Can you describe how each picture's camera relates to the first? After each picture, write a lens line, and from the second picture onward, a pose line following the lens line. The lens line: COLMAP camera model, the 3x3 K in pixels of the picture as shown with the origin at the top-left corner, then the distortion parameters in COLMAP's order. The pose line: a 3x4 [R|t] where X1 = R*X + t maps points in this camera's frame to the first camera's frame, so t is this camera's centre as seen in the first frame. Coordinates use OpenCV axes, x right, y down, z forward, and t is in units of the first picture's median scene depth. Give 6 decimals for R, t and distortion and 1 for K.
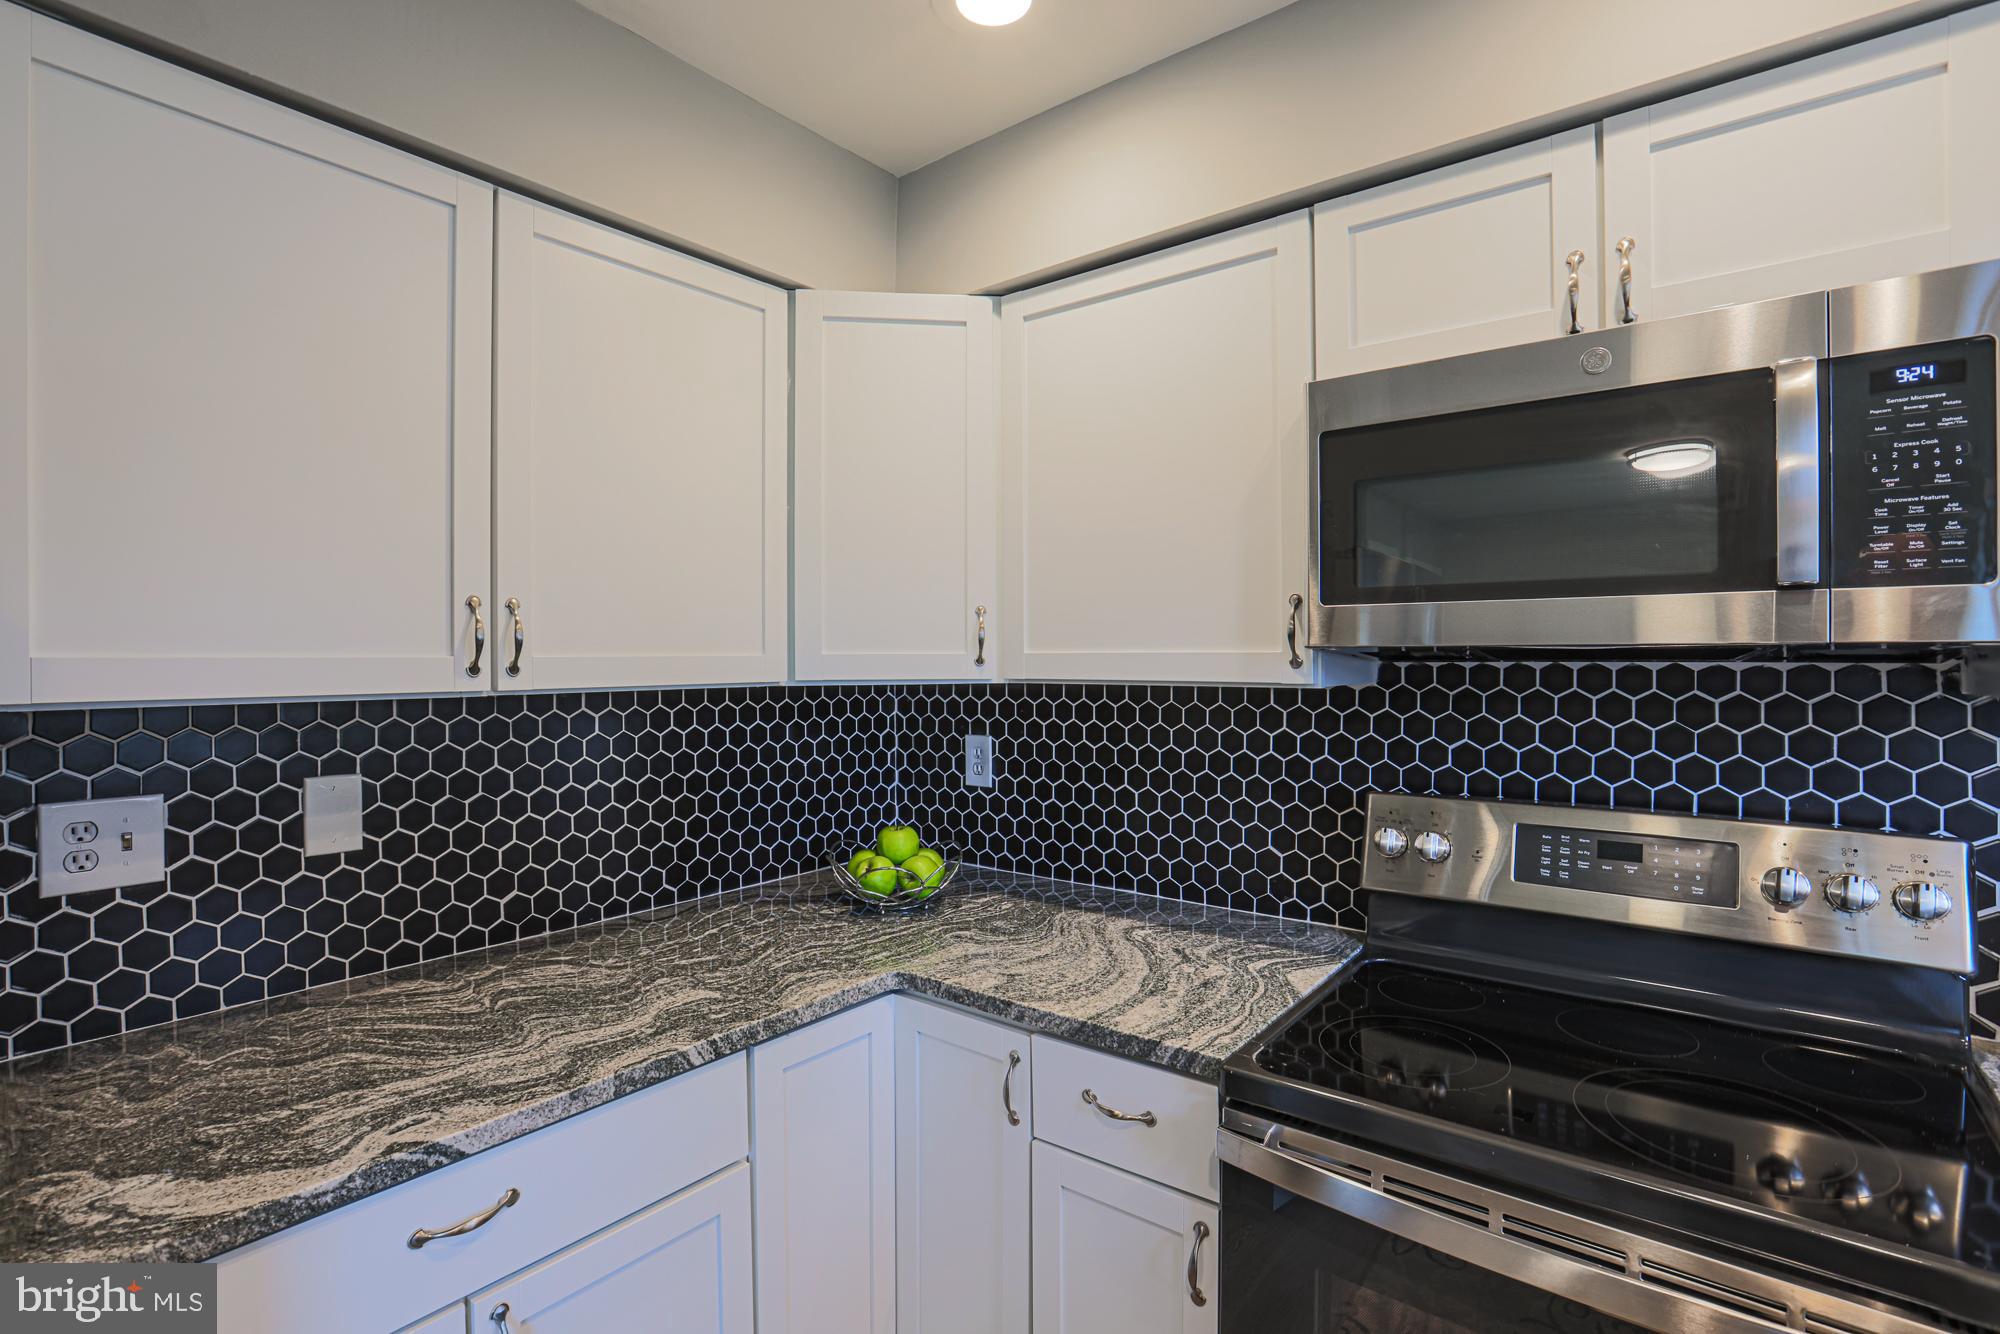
lens RADIAL K [[927.8, 0, 980.6], [0, 927.8, 661.0], [0, 0, 1]] dist [-0.050453, 0.015954]
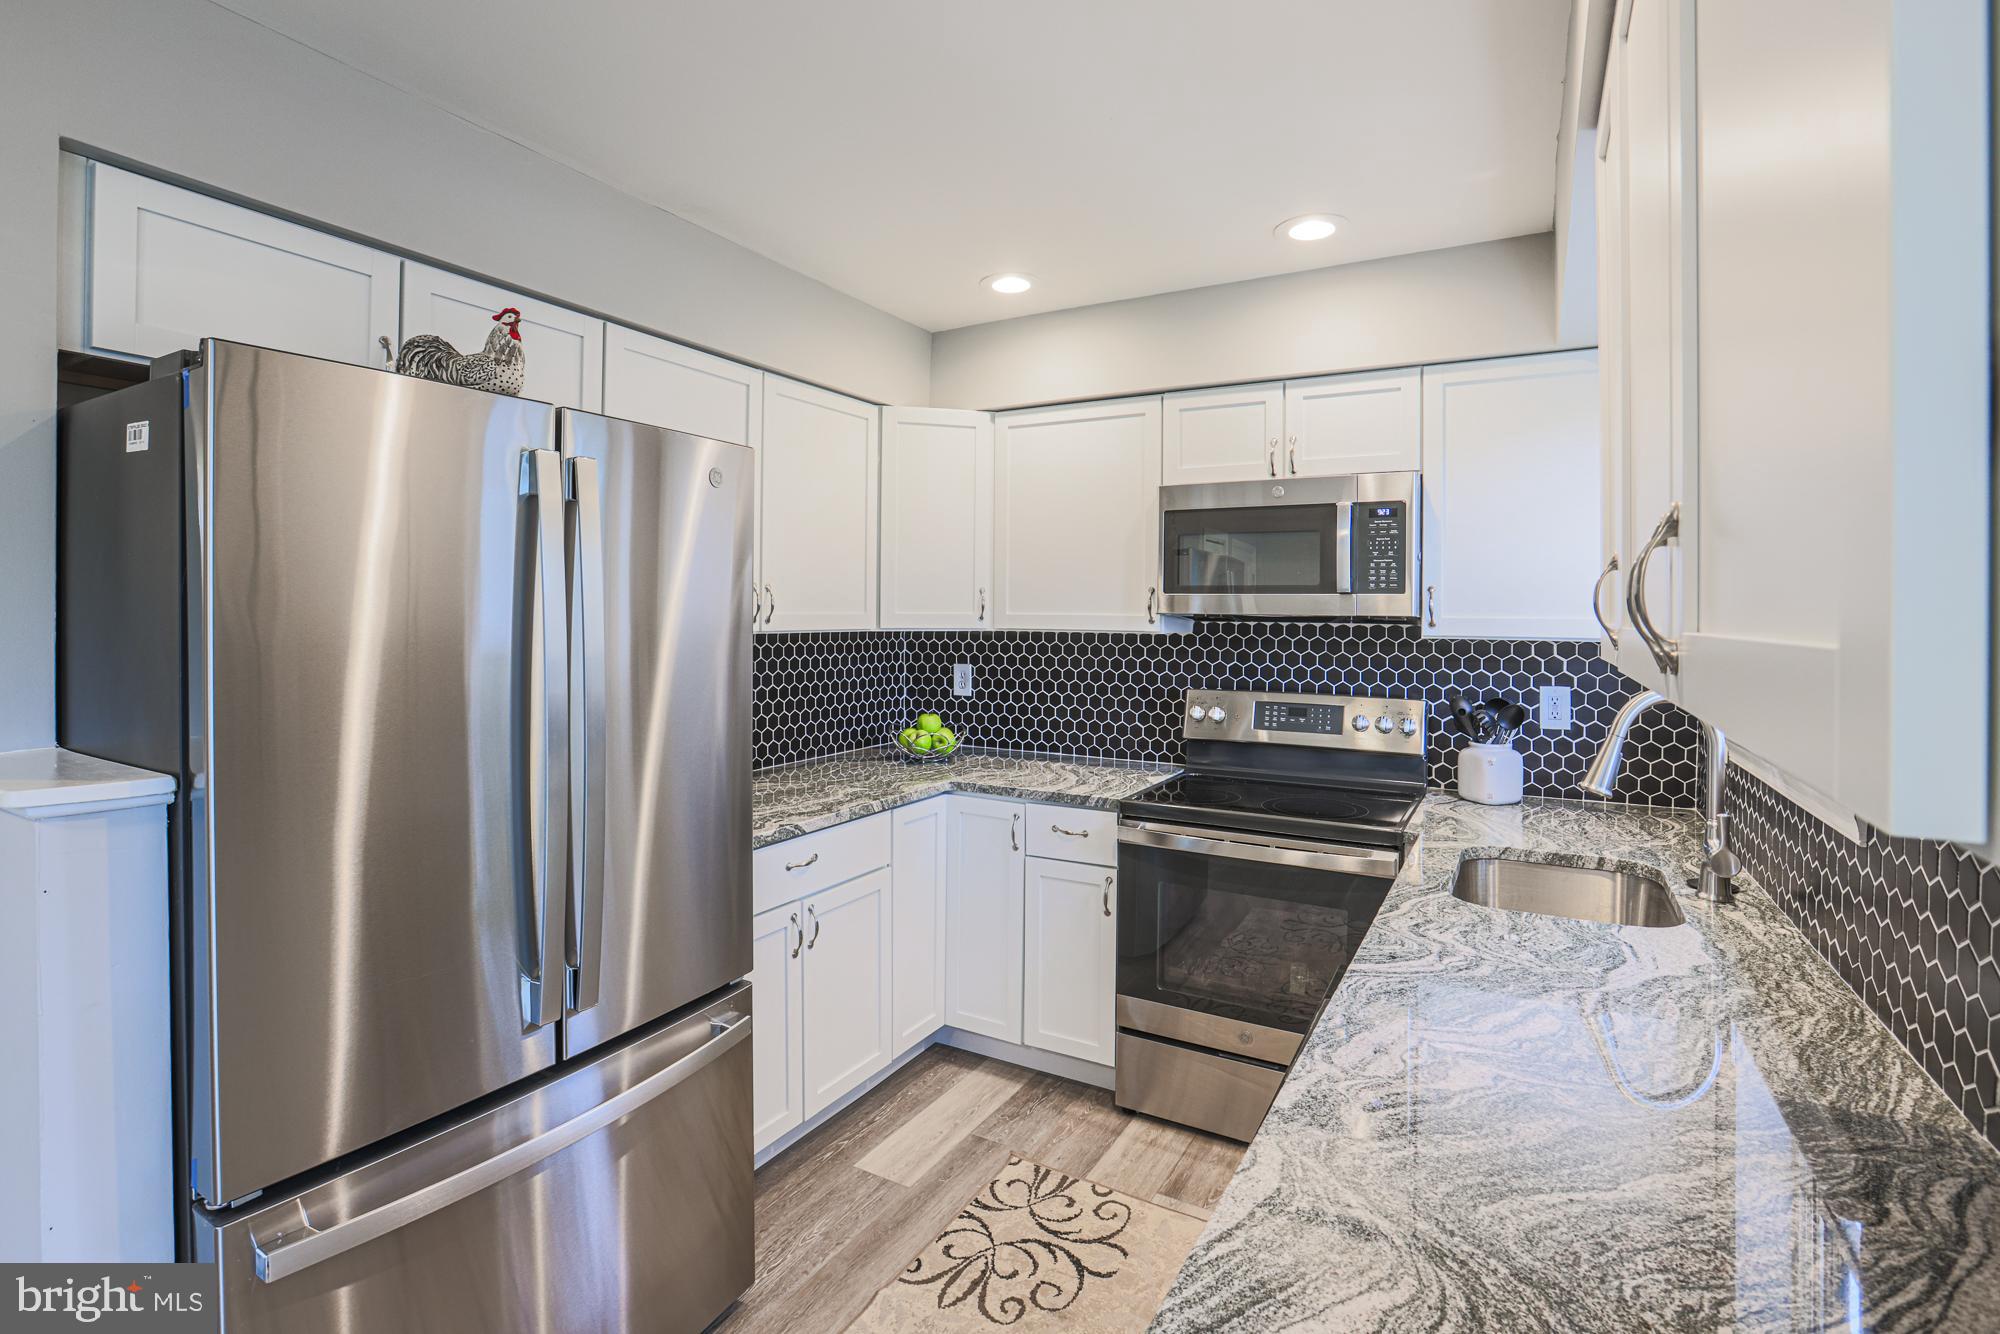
lens RADIAL K [[927.8, 0, 1014.9], [0, 927.8, 617.8], [0, 0, 1]] dist [-0.050453, 0.015954]
pose [[0.983129, 0.010182, 0.182631, -0.284683], [-0.010779, 0.999939, 0.002277, -0.006870], [-0.182597, -0.004207, 0.983179, -0.827440]]
